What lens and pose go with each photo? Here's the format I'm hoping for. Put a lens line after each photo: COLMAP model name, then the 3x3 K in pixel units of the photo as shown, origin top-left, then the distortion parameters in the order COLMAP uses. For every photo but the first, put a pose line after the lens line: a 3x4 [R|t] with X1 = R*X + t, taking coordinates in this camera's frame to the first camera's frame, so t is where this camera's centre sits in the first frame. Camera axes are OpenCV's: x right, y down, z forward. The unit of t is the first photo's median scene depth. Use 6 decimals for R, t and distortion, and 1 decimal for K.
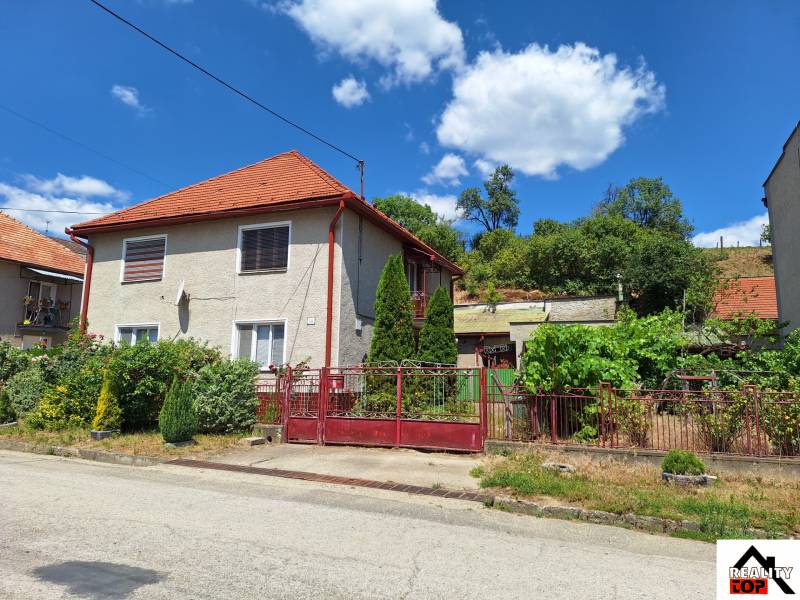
lens RADIAL K [[550.8, 0, 400.0], [0, 550.8, 300.0], [0, 0, 1]] dist [0.139314, -0.168981]
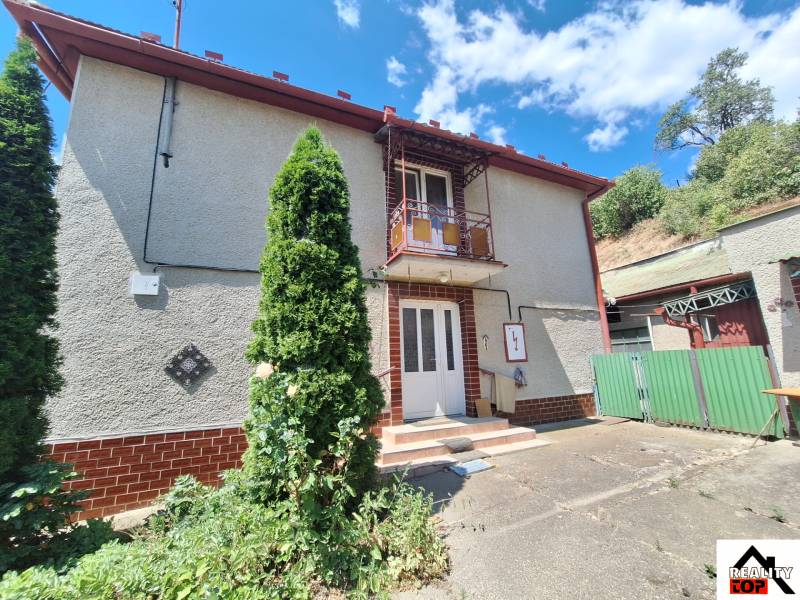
lens RADIAL K [[318.0, 0, 400.0], [0, 318.0, 300.0], [0, 0, 1]] dist [-0.000938, 0.000328]
pose [[0.716902, -0.173139, -0.675333, 0.135488], [0.140766, 0.984669, -0.103014, 0.061505], [0.682815, -0.021213, 0.730283, 0.510097]]
